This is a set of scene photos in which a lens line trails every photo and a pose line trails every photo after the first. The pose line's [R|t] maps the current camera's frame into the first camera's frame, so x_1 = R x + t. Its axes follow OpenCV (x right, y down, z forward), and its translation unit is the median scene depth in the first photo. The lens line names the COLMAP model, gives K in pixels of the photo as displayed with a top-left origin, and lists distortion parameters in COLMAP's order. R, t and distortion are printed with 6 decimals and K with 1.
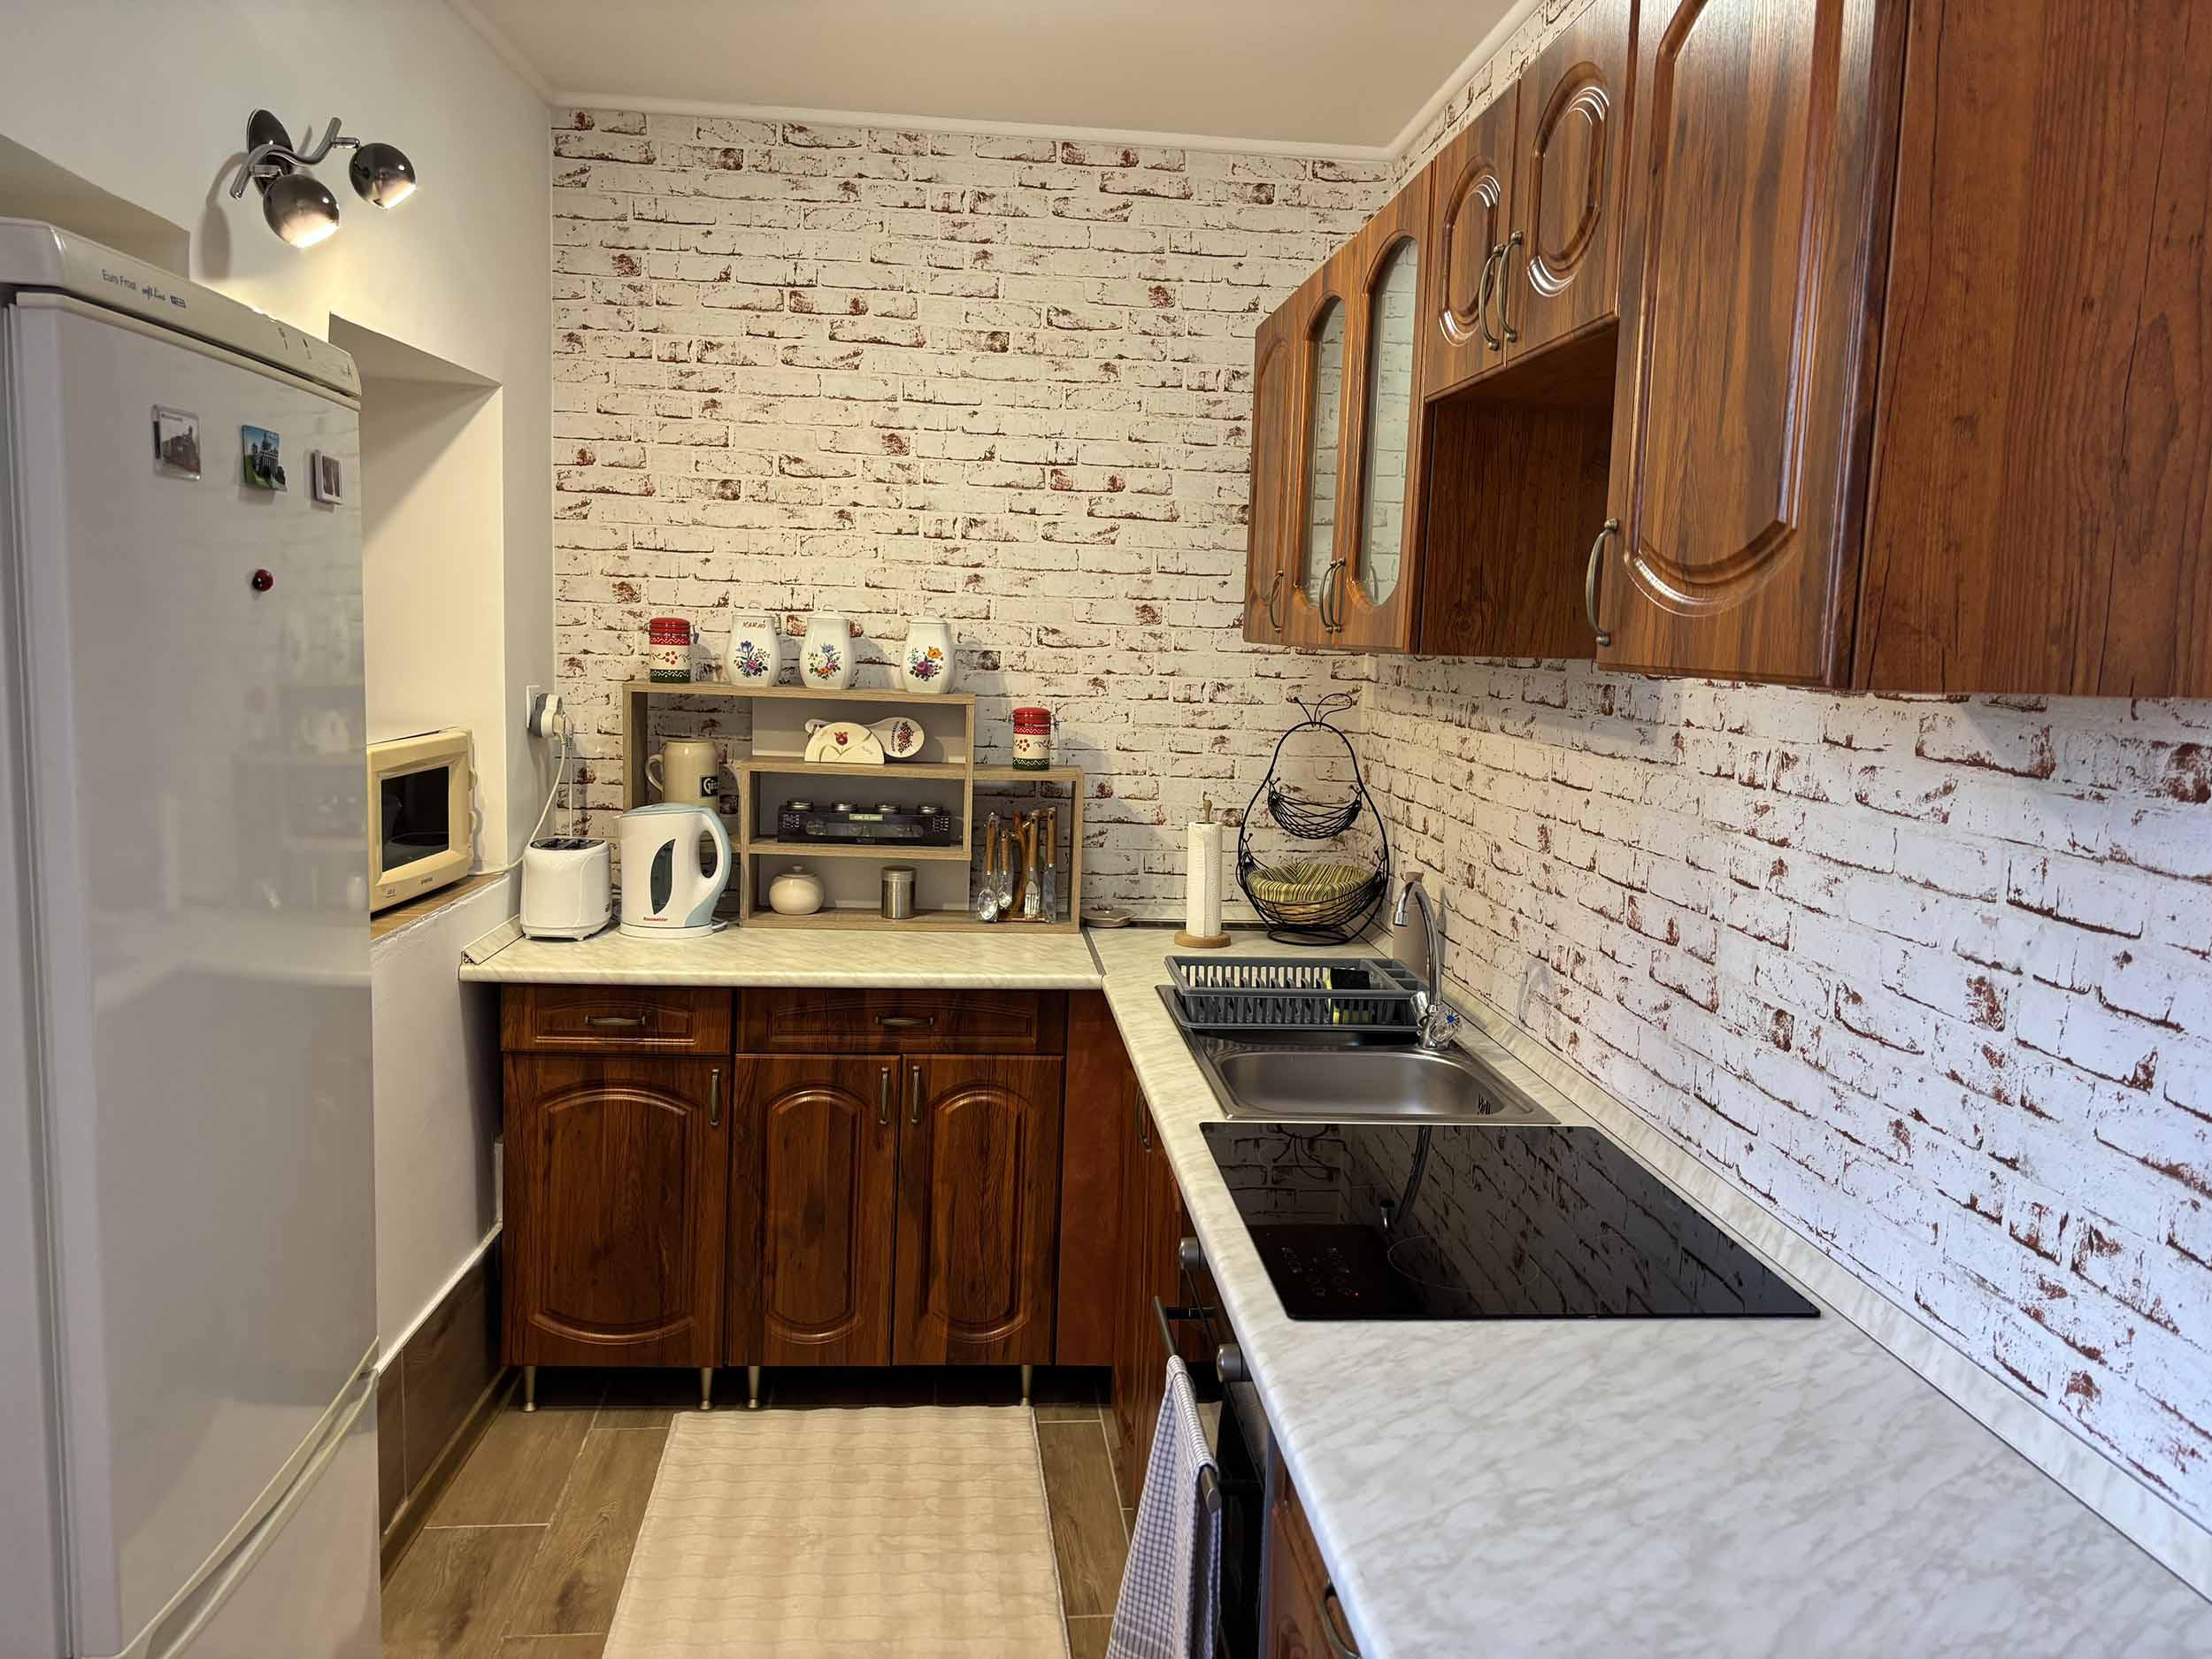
lens RADIAL K [[1674.9, 0, 1106.0], [0, 1674.9, 829.5], [0, 0, 1]] dist [0.012761, -0.000554]
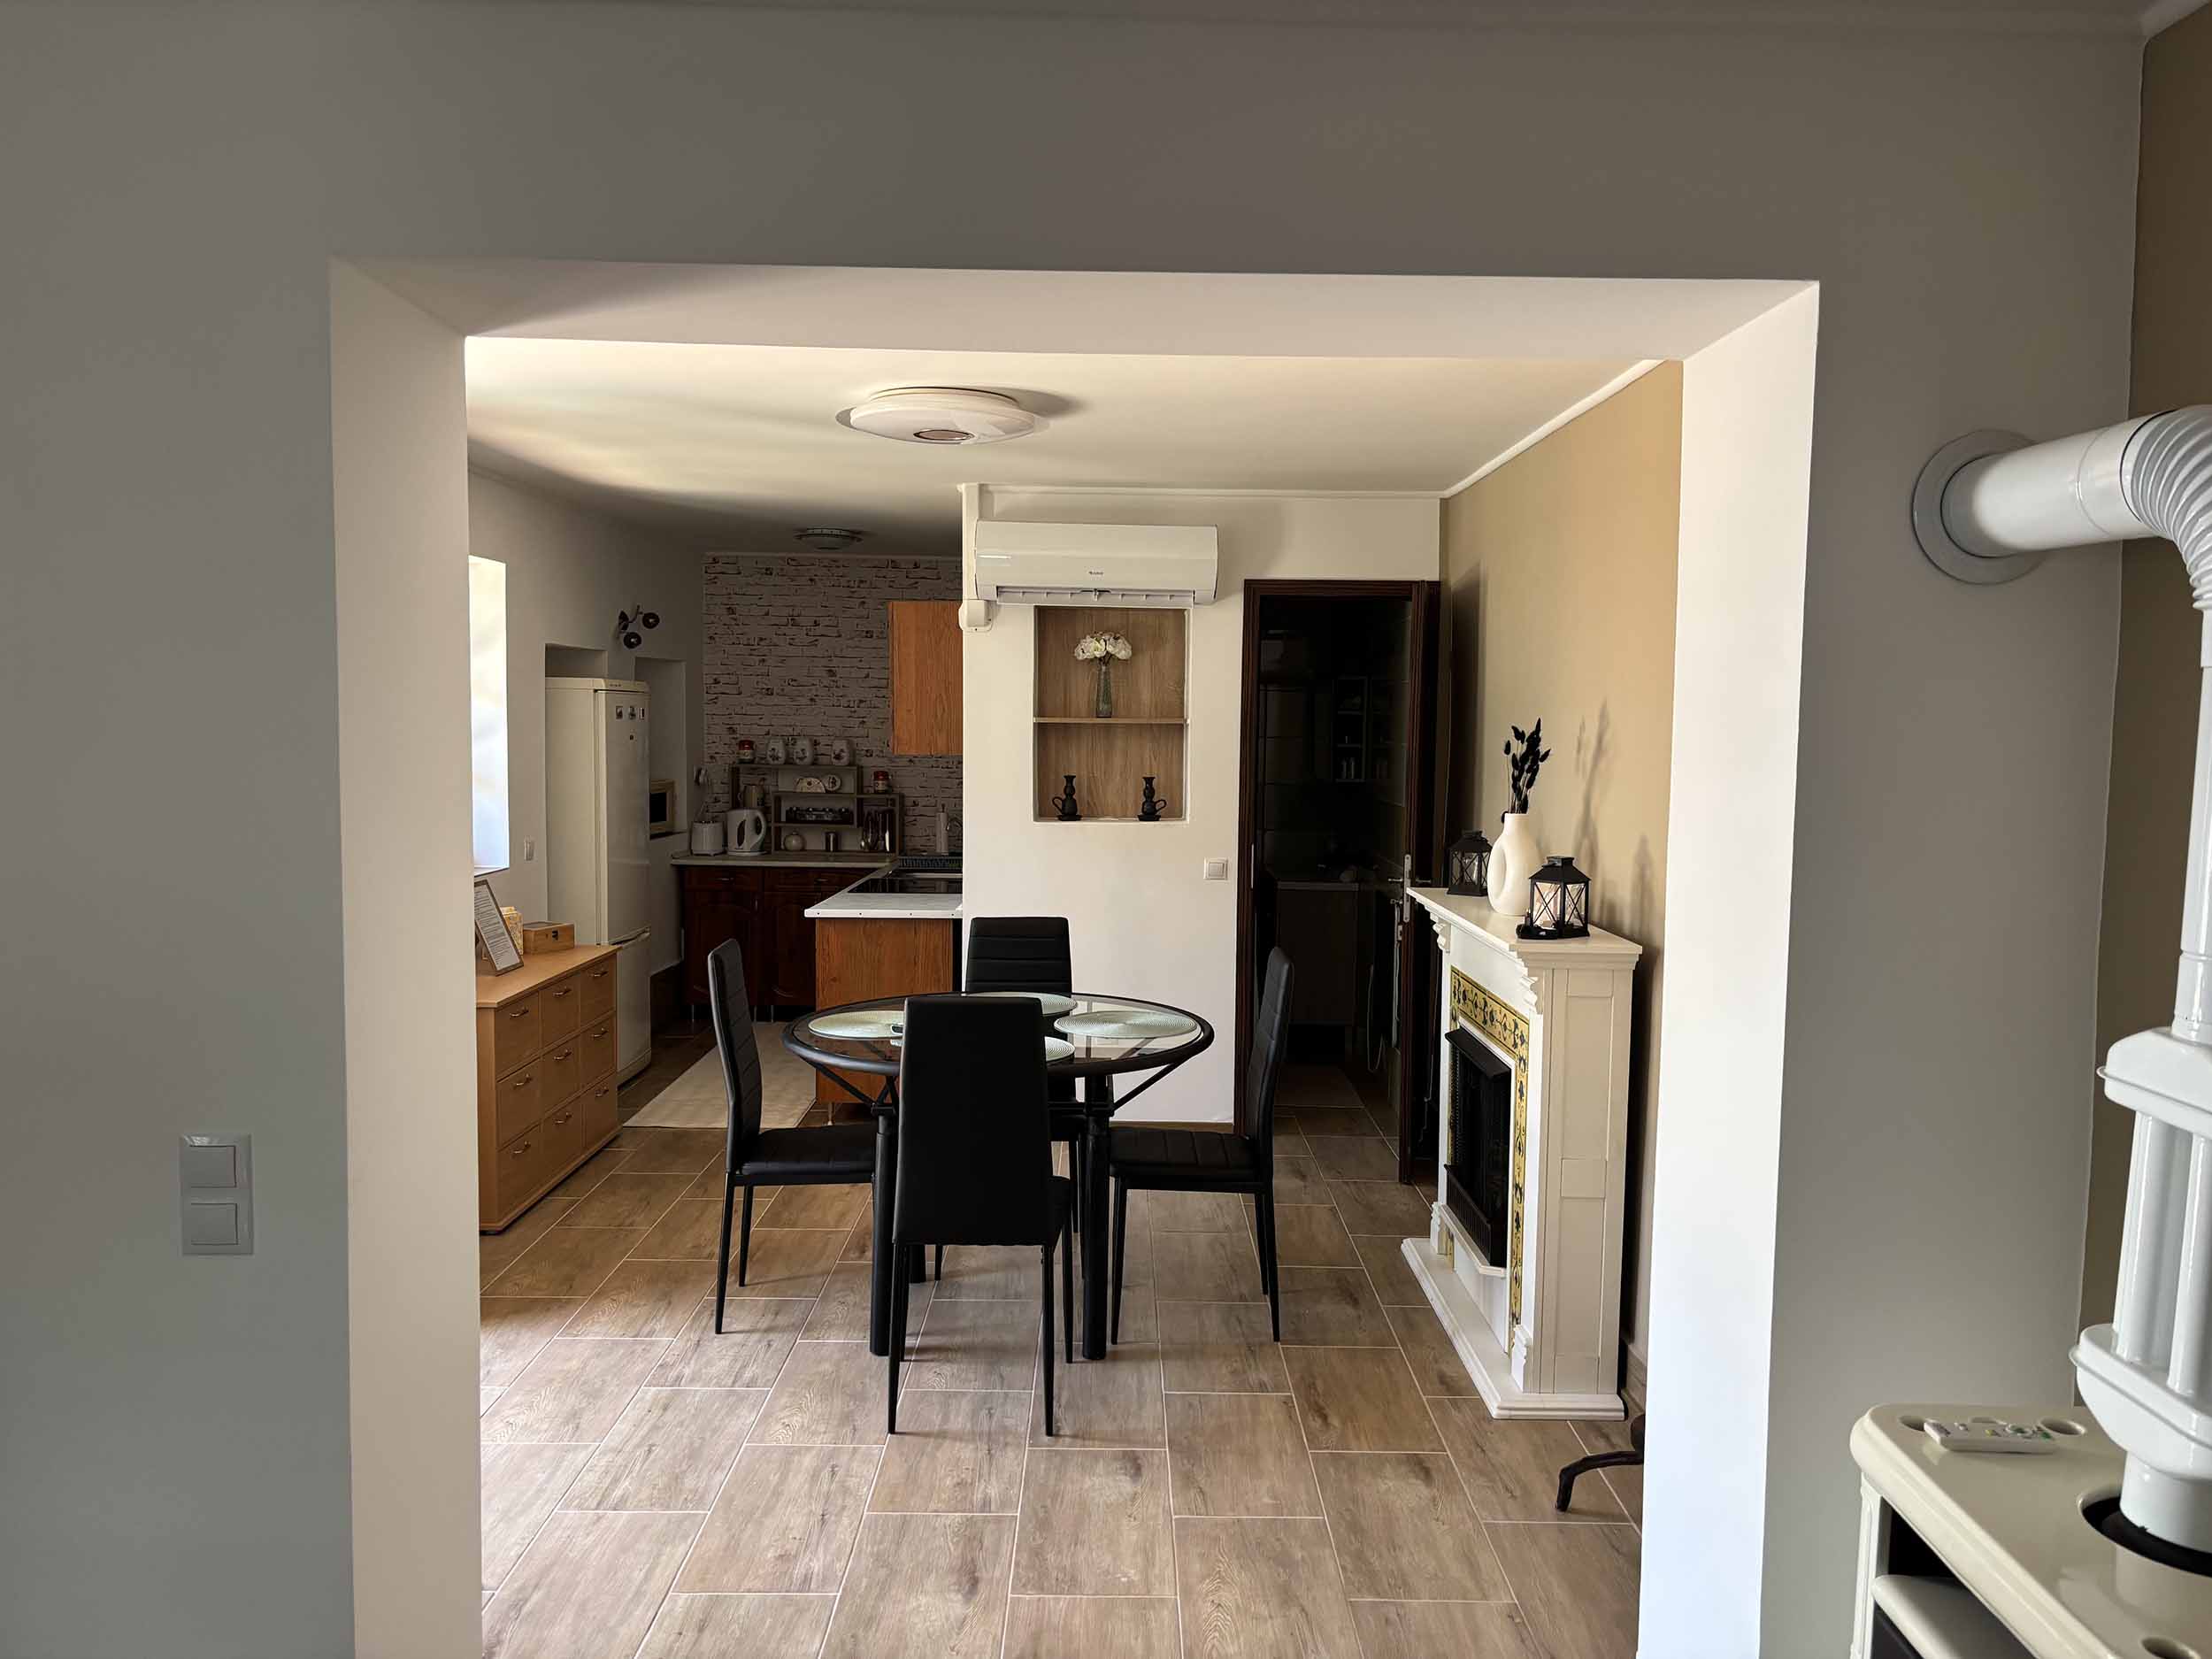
lens RADIAL K [[1628.1, 0, 1134.3], [0, 1628.1, 825.3], [0, 0, 1]] dist [0.061523, -0.001197]
pose [[0.996462, -0.015918, -0.082517, 0.574109], [0.011041, 0.998184, -0.059222, 0.172533], [0.083310, 0.058101, 0.994828, -1.549920]]
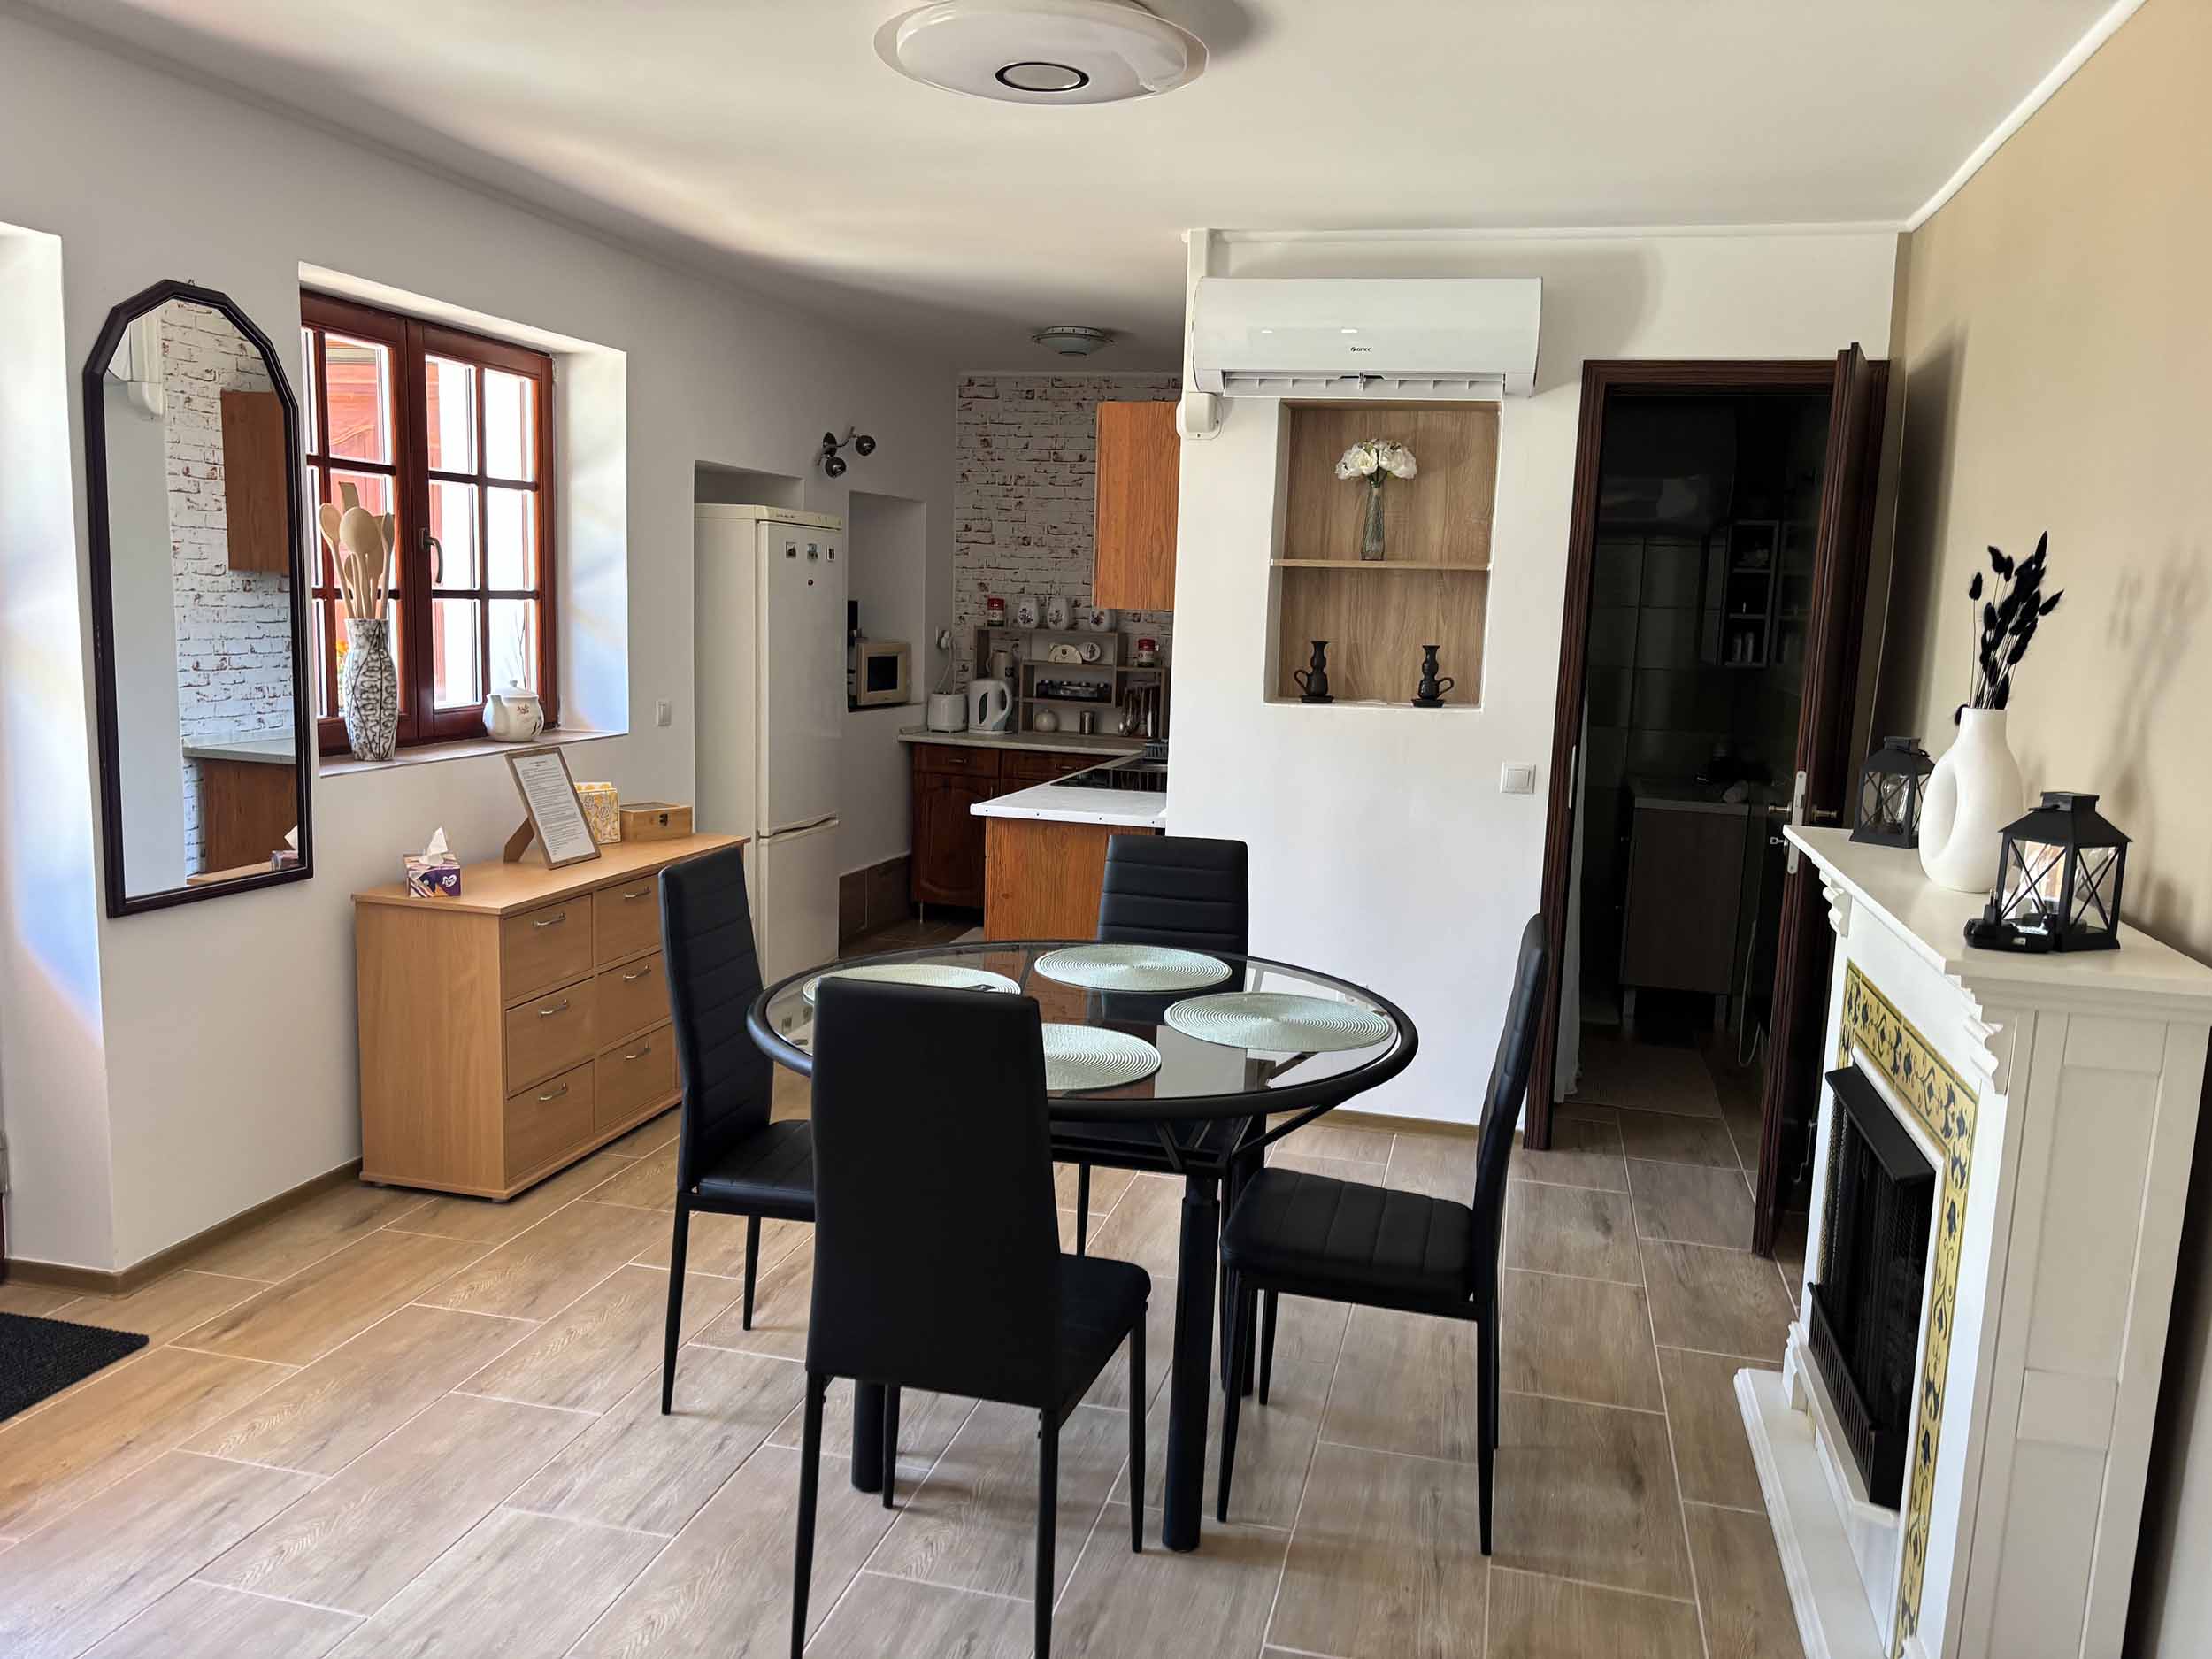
lens RADIAL K [[1640.8, 0, 1142.6], [0, 1640.8, 840.4], [0, 0, 1]] dist [0.021475, -0.002428]
pose [[0.946794, 0.046971, -0.318393, 0.651117], [-0.042965, 0.998884, 0.019597, 0.150324], [0.318959, -0.004875, 0.947756, -1.051317]]
